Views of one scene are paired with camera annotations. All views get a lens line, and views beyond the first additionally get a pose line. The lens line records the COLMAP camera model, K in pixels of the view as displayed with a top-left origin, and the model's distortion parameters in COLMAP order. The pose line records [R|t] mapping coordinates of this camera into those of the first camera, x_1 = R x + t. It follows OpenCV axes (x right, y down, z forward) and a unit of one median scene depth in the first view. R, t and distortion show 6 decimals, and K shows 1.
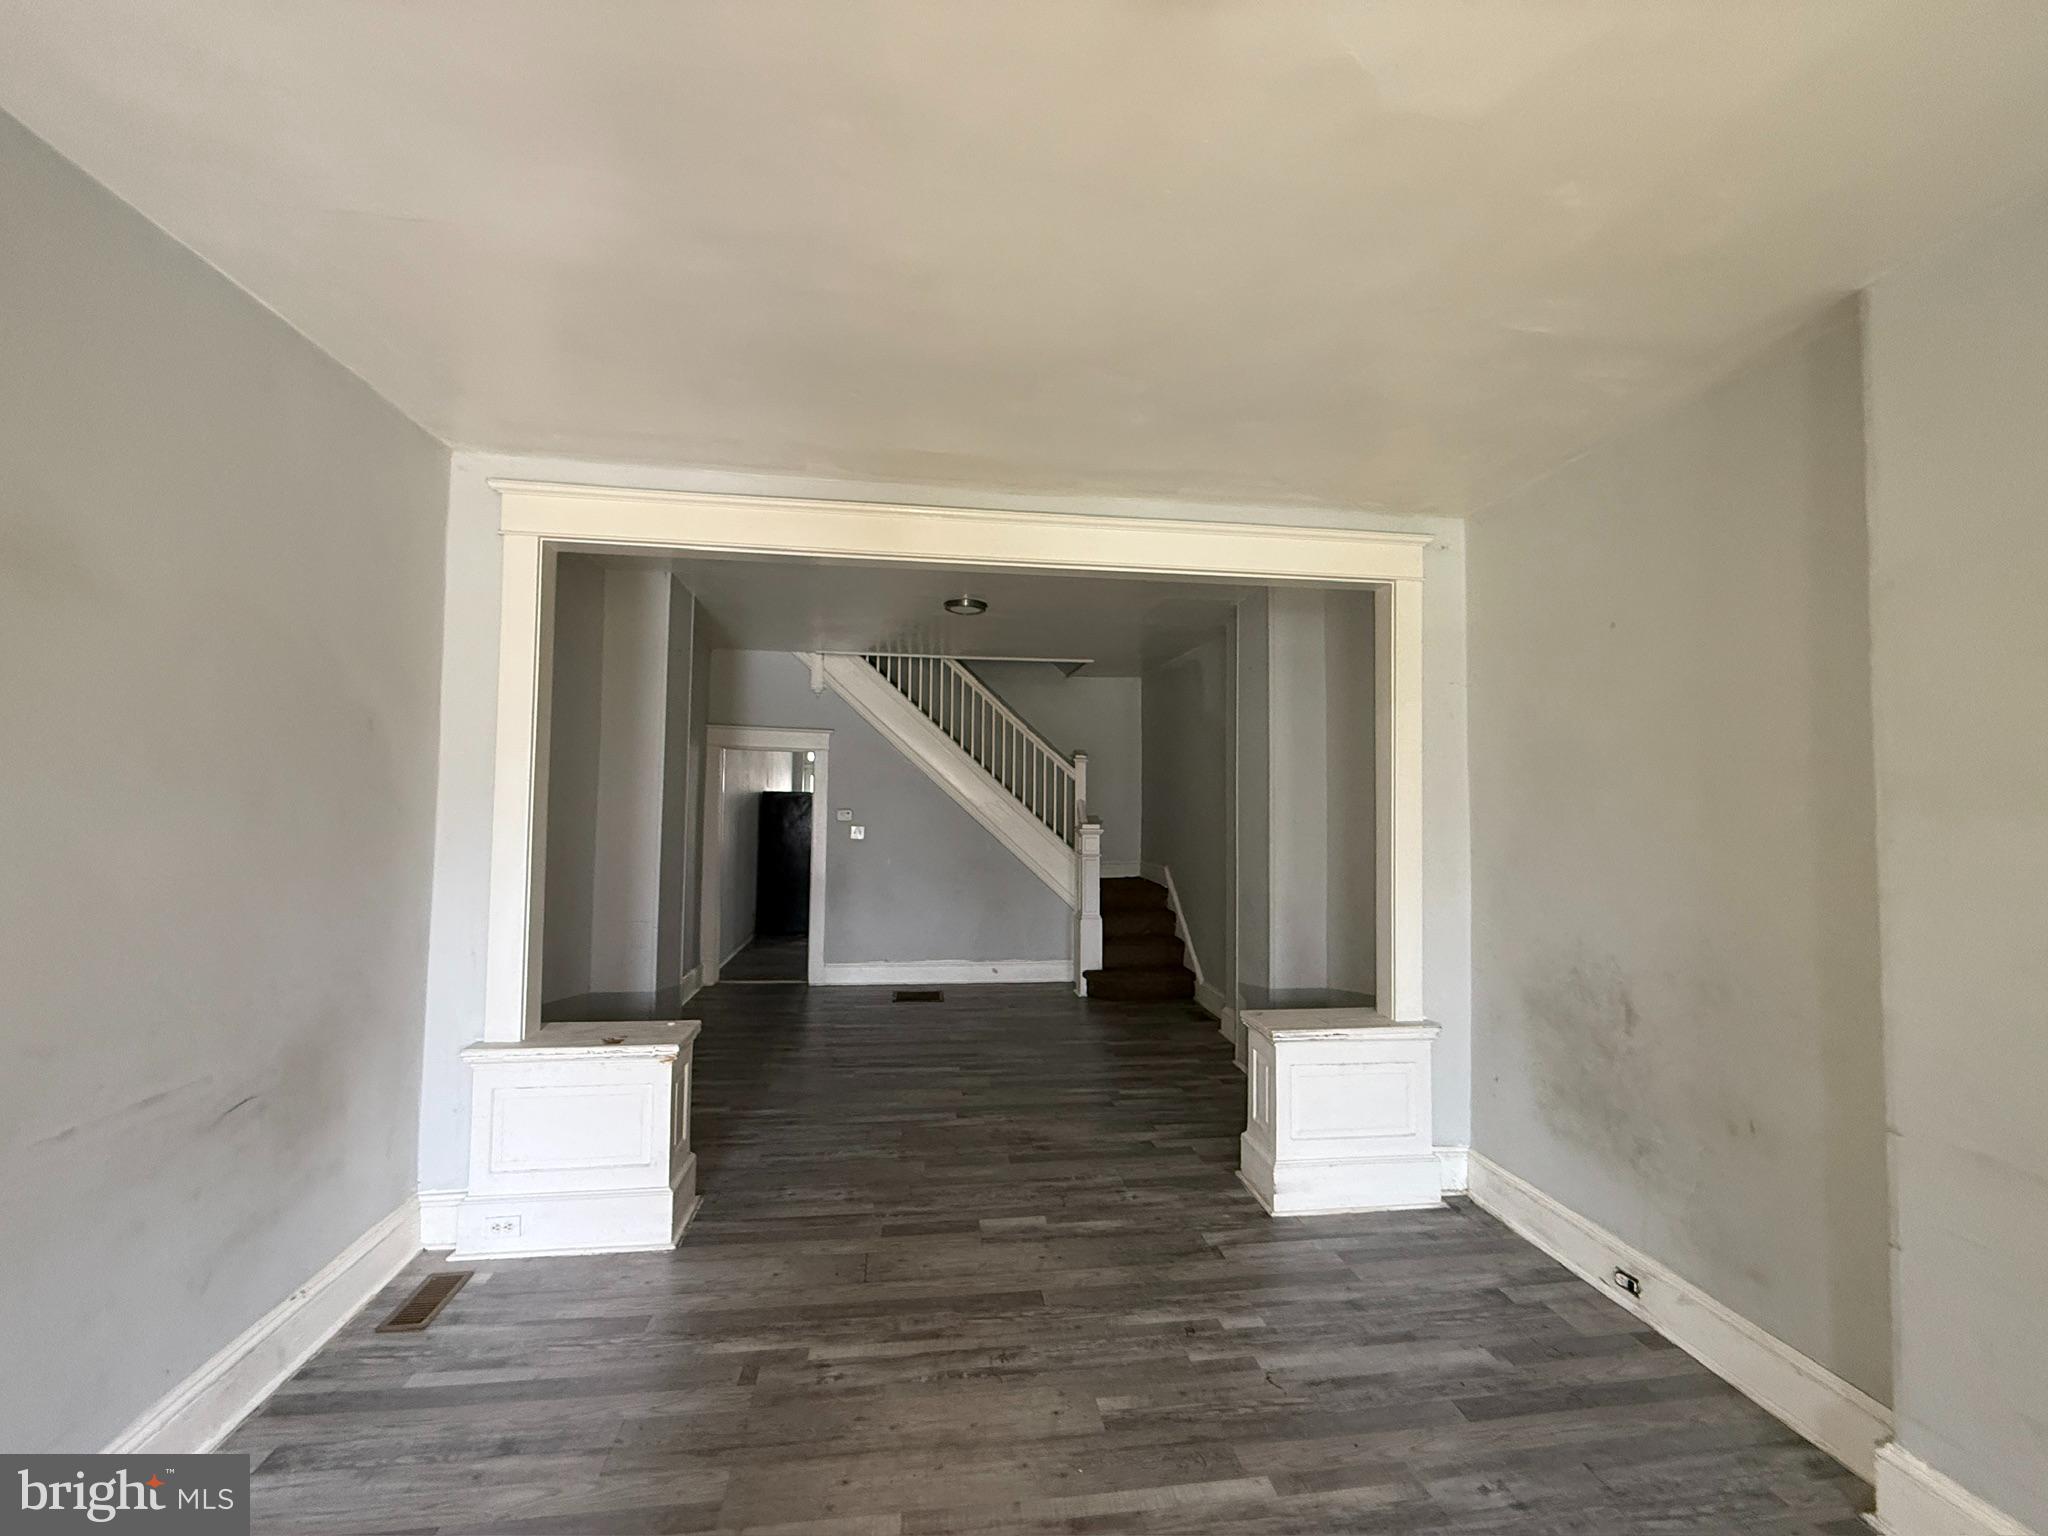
lens RADIAL K [[817.6, 0, 1020.2], [0, 817.6, 766.5], [0, 0, 1]] dist [-0.000525, 0.000307]
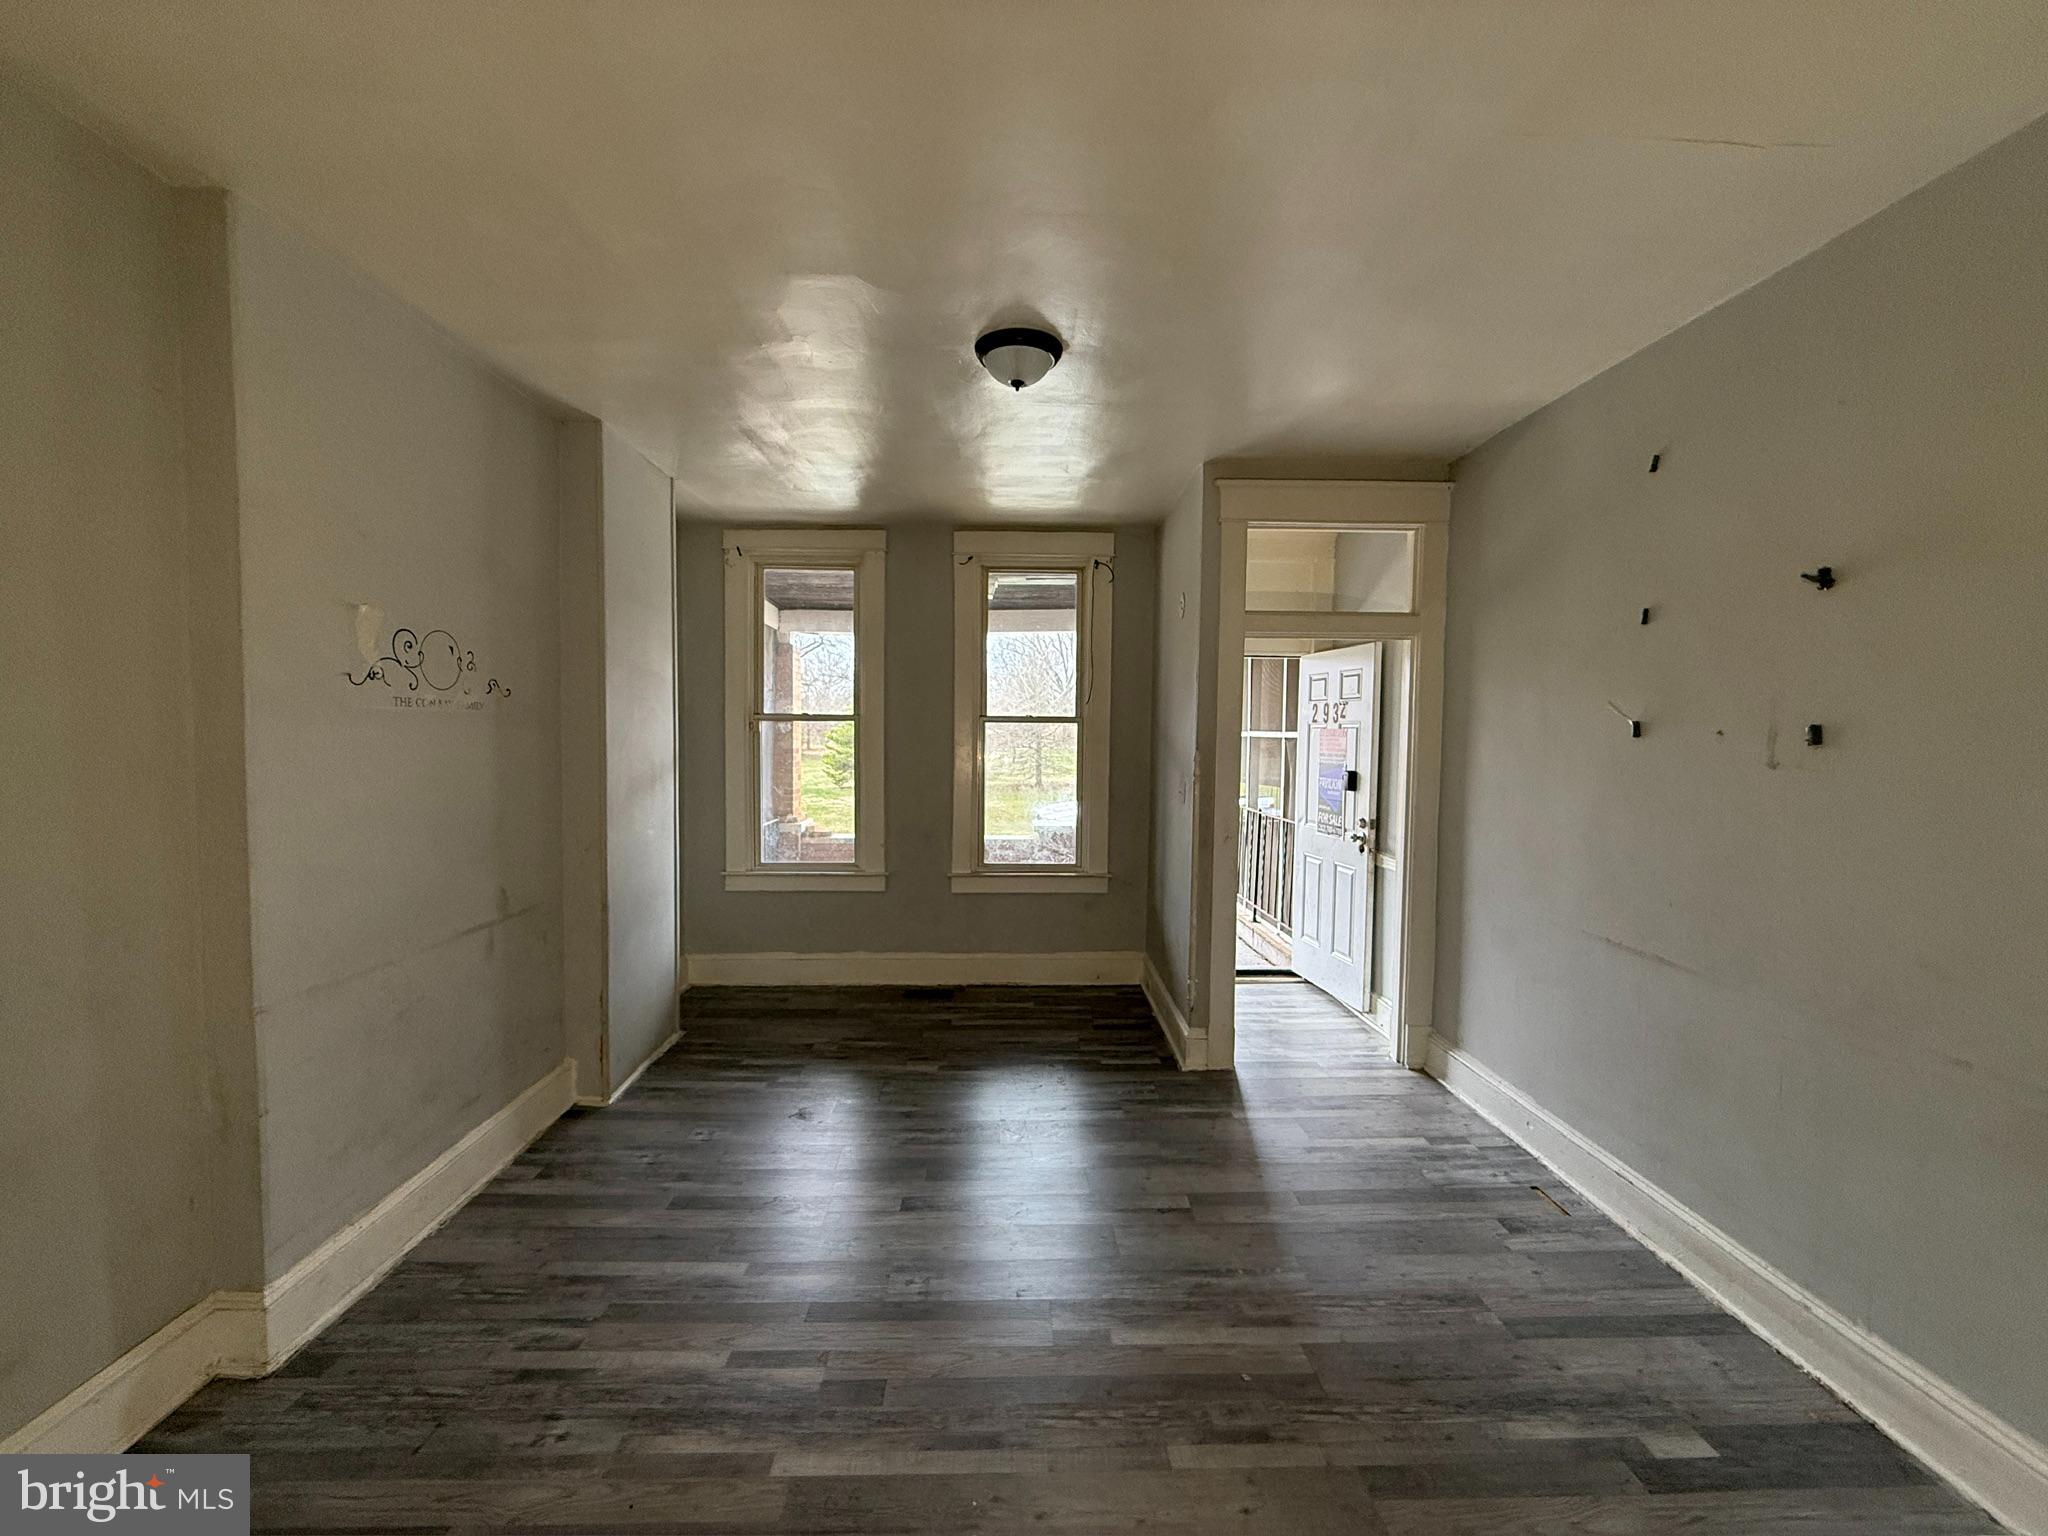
lens RADIAL K [[817.6, 0, 1020.2], [0, 817.6, 766.5], [0, 0, 1]] dist [-0.000525, 0.000307]
pose [[-0.993712, -0.030062, 0.107859, -0.027698], [-0.029880, 0.999548, 0.003306, 0.051100], [-0.107910, 0.000063, -0.994161, 1.182485]]
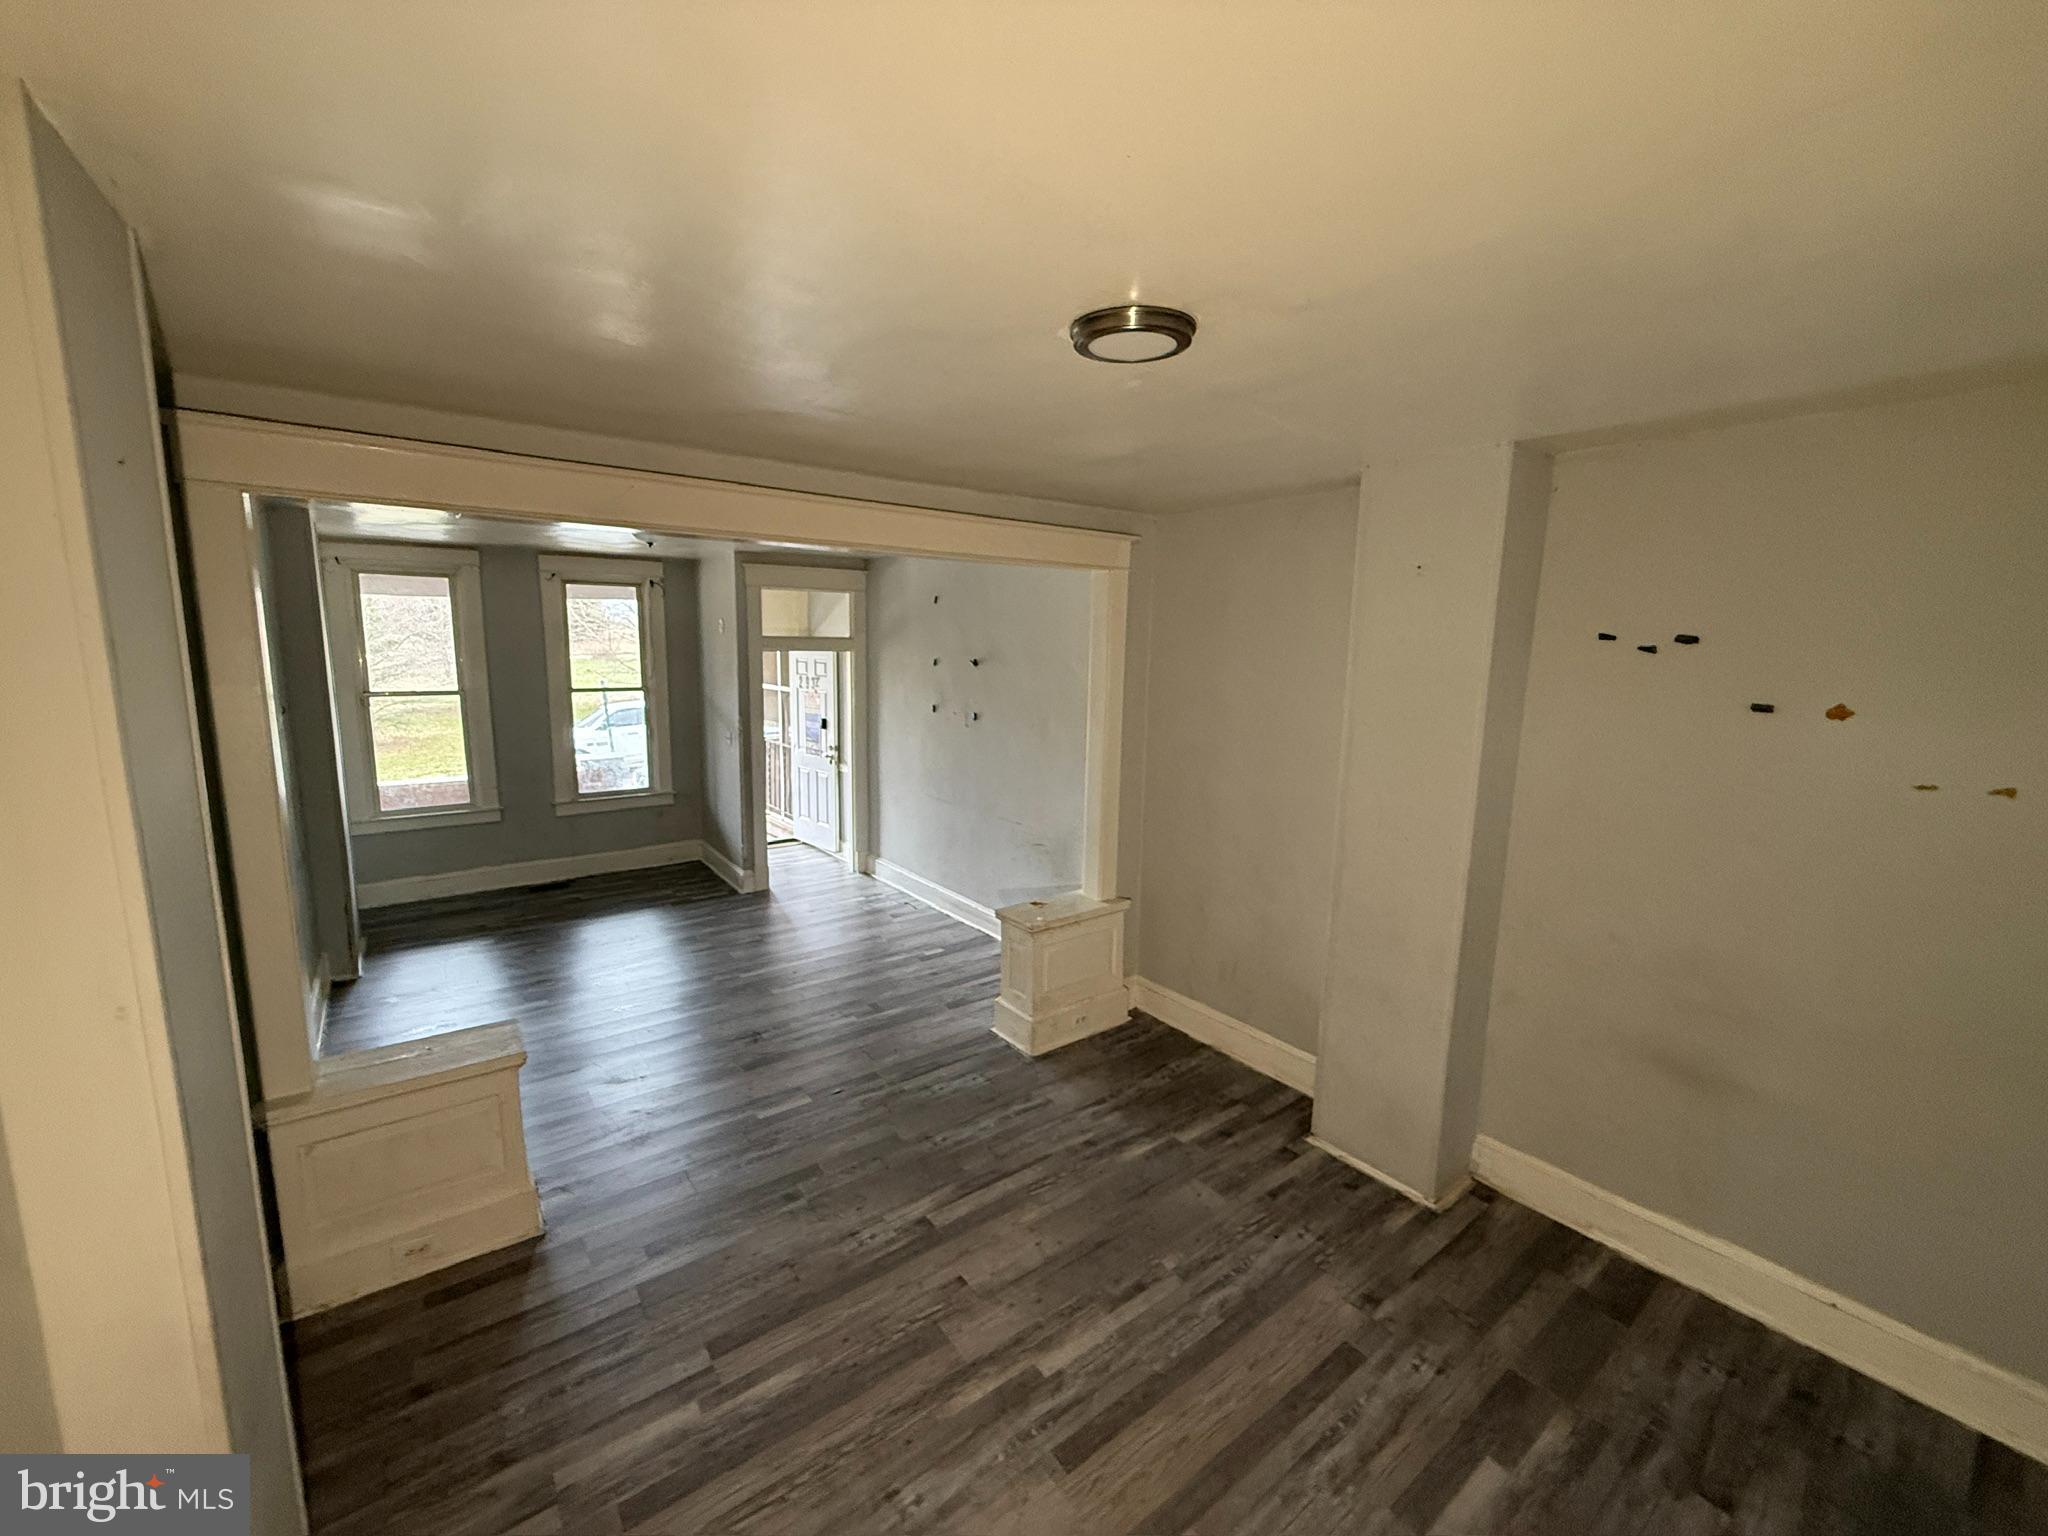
lens RADIAL K [[817.6, 0, 1020.2], [0, 817.6, 766.5], [0, 0, 1]] dist [-0.000525, 0.000307]
pose [[-0.872271, 0.044590, -0.486986, 0.259453], [-0.008419, 0.994317, 0.106122, -0.082423], [0.488951, 0.096668, -0.866938, 2.208402]]
